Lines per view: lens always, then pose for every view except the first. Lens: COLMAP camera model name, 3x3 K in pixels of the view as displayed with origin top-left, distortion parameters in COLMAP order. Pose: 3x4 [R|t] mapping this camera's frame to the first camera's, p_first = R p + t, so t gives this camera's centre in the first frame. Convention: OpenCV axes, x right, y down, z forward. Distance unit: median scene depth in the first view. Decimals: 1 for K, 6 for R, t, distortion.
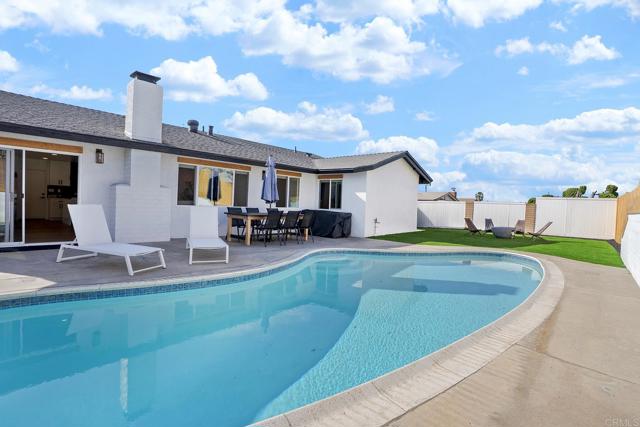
lens RADIAL K [[302.3, 0, 320.0], [0, 302.3, 213.5], [0, 0, 1]] dist [-0.074126, 0.028574]
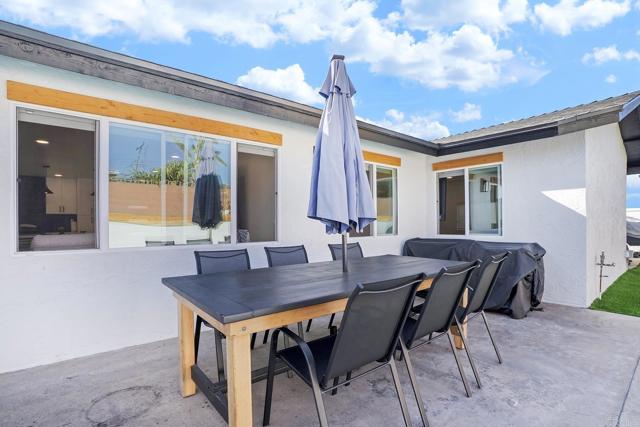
lens RADIAL K [[302.3, 0, 320.0], [0, 302.3, 213.5], [0, 0, 1]] dist [-0.074126, 0.028574]
pose [[0.982174, -0.058091, -0.178773, -0.111342], [0.044749, 0.995966, -0.077783, -0.024079], [0.182570, 0.068396, 0.980811, 0.592965]]
